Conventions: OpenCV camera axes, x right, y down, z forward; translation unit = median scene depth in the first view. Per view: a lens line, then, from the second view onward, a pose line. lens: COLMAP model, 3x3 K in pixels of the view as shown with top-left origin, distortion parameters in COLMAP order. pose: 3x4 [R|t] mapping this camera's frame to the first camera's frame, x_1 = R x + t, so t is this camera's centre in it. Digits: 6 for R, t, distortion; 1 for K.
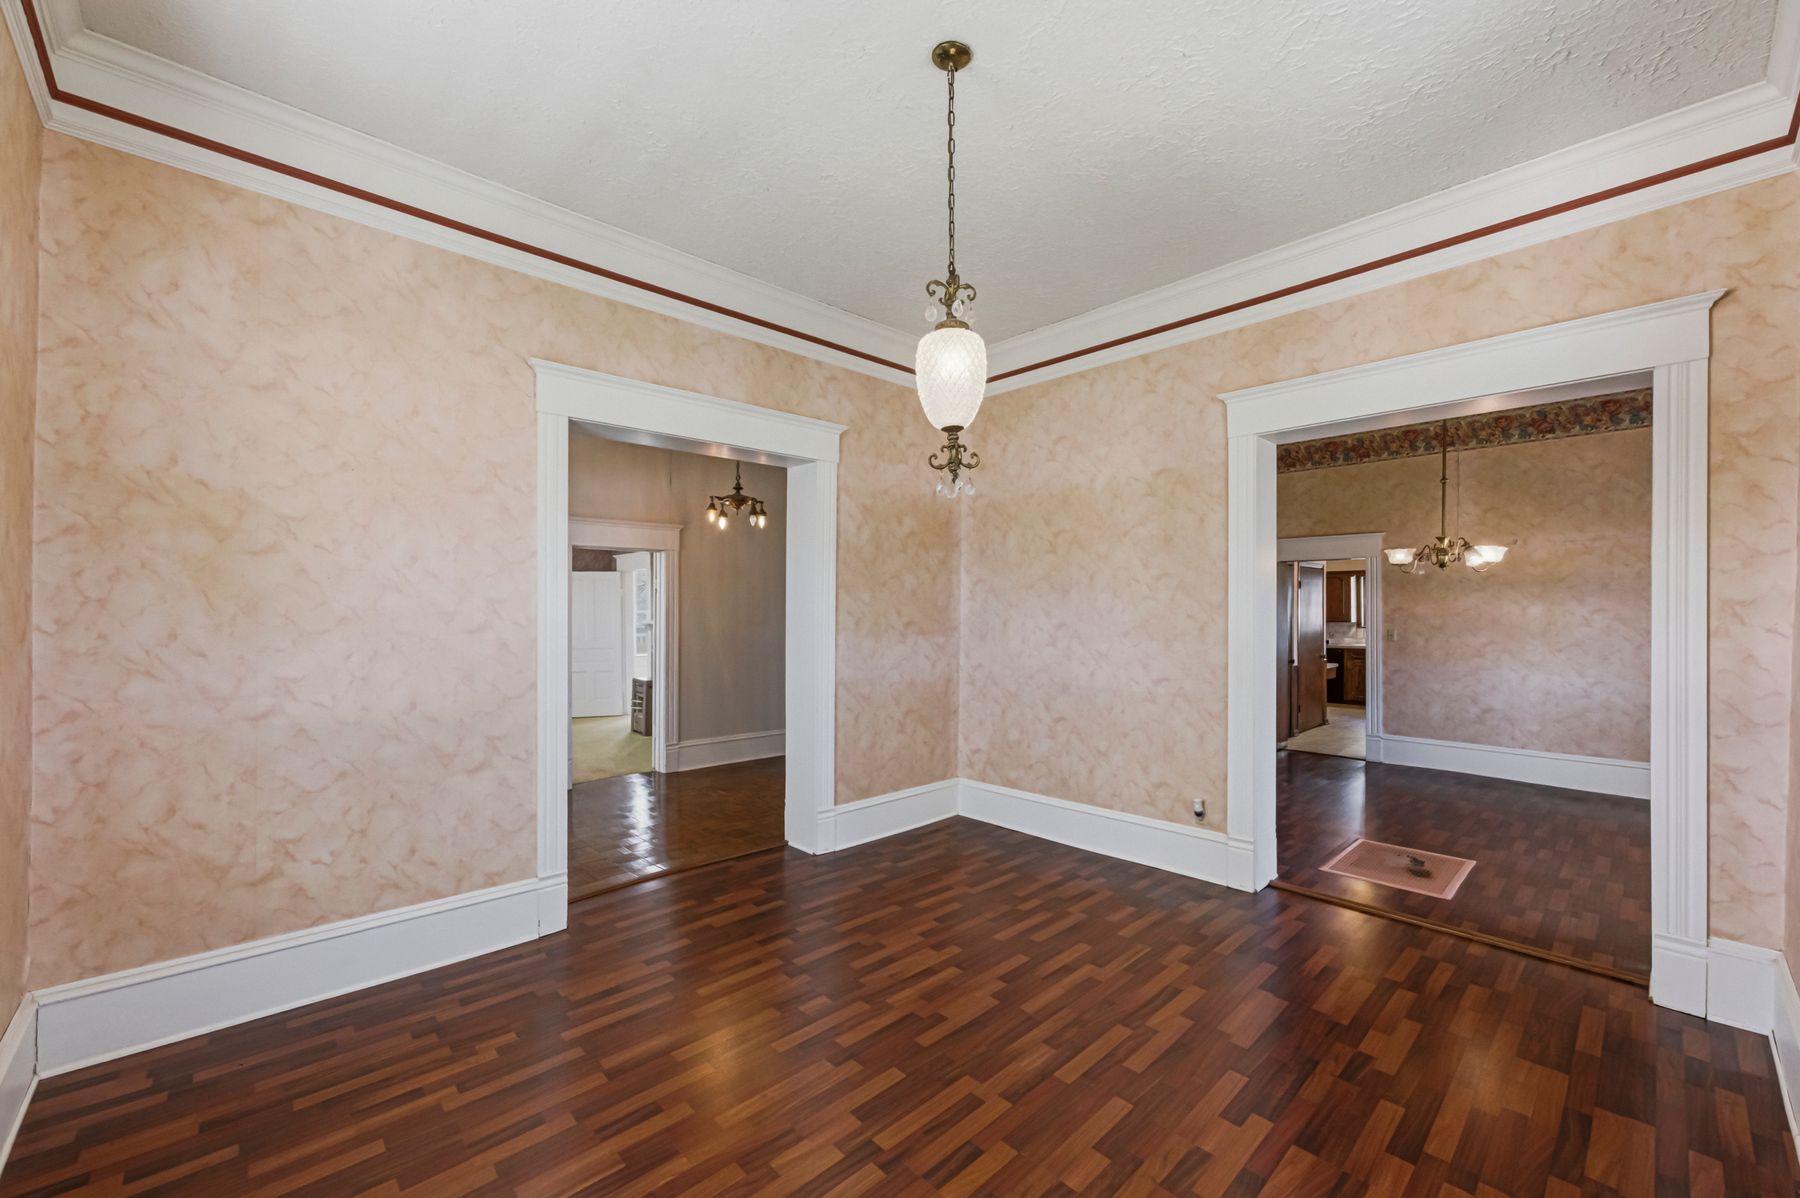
lens RADIAL K [[713.6, 0, 902.6], [0, 713.6, 606.3], [0, 0, 1]] dist [-0.000973, 0.000285]
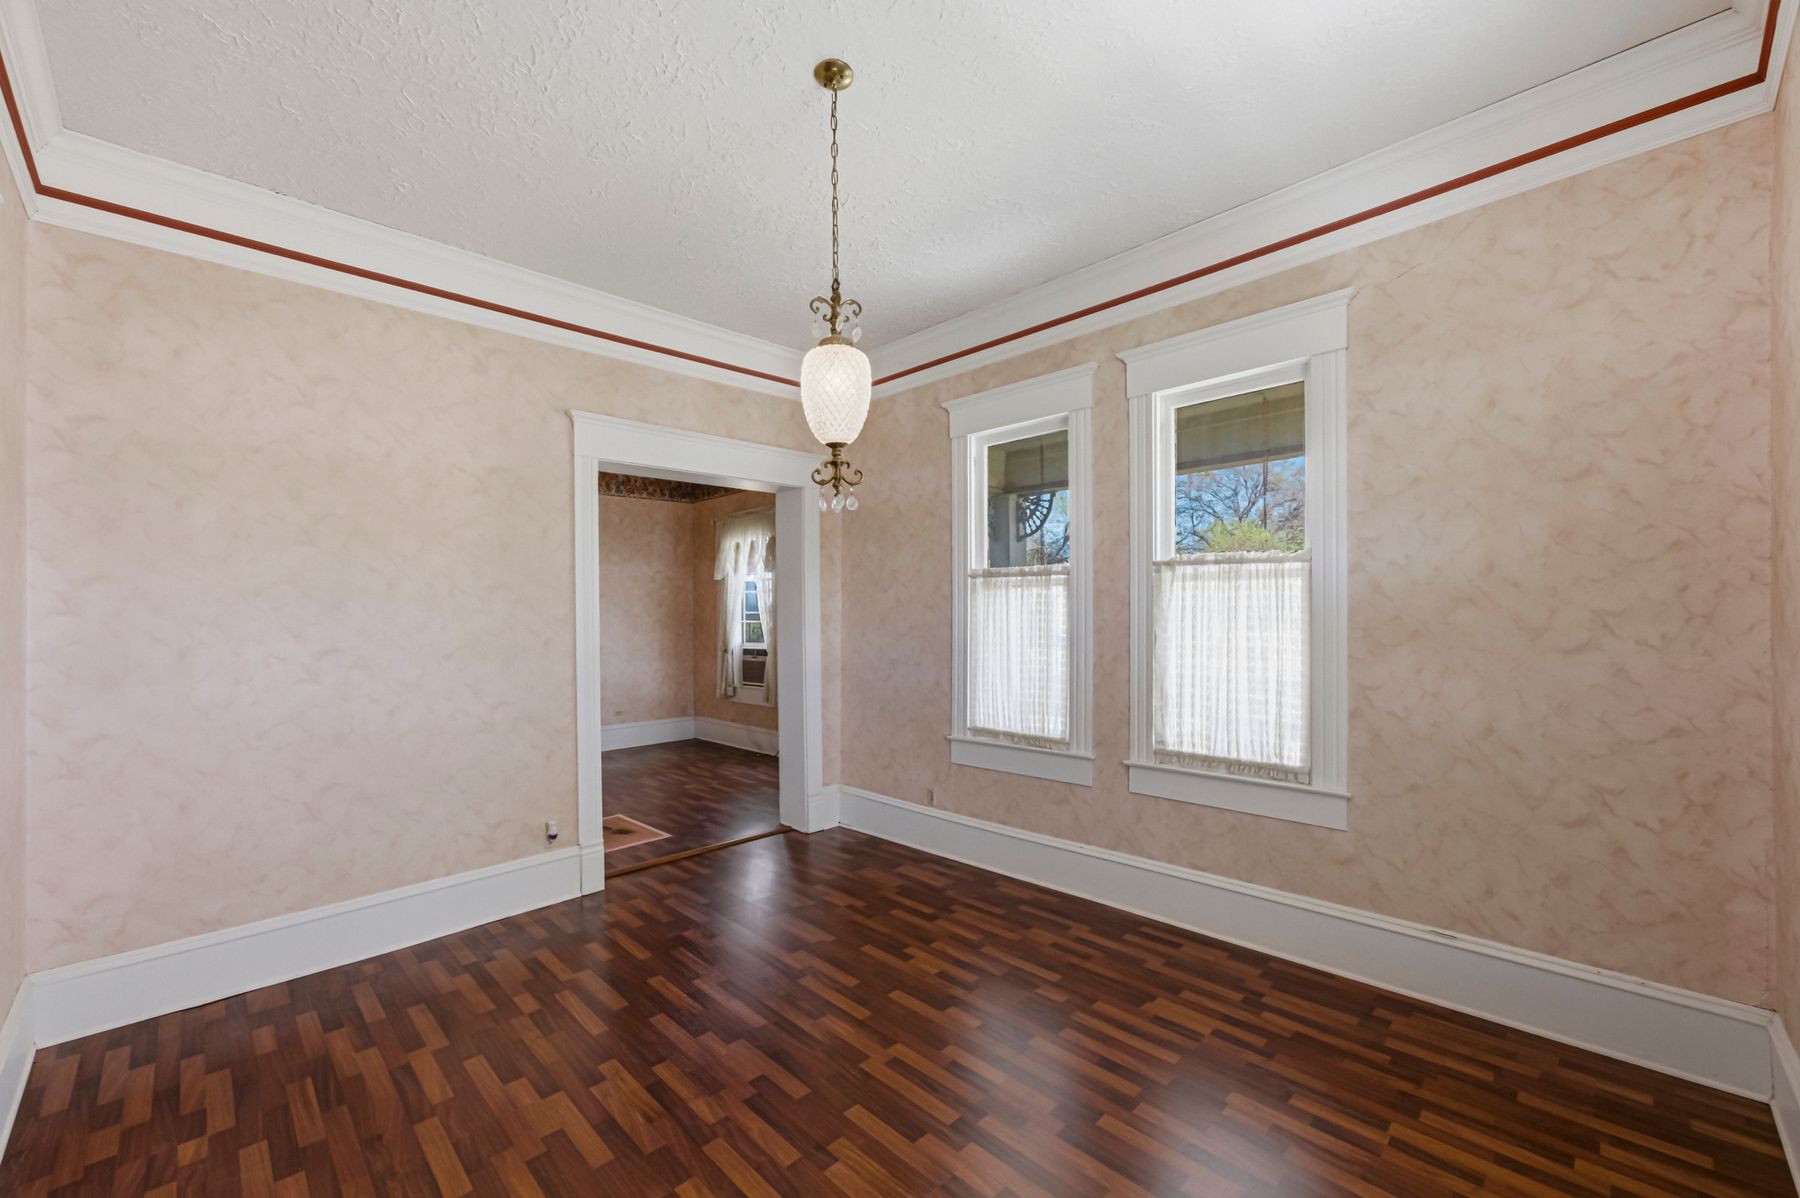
lens RADIAL K [[713.6, 0, 902.6], [0, 713.6, 606.3], [0, 0, 1]] dist [-0.000973, 0.000285]
pose [[-0.003460, 0.007324, 0.999967, -0.619939], [0.008417, 0.999938, -0.007295, -0.009019], [-0.999959, 0.008391, -0.003521, 0.595300]]
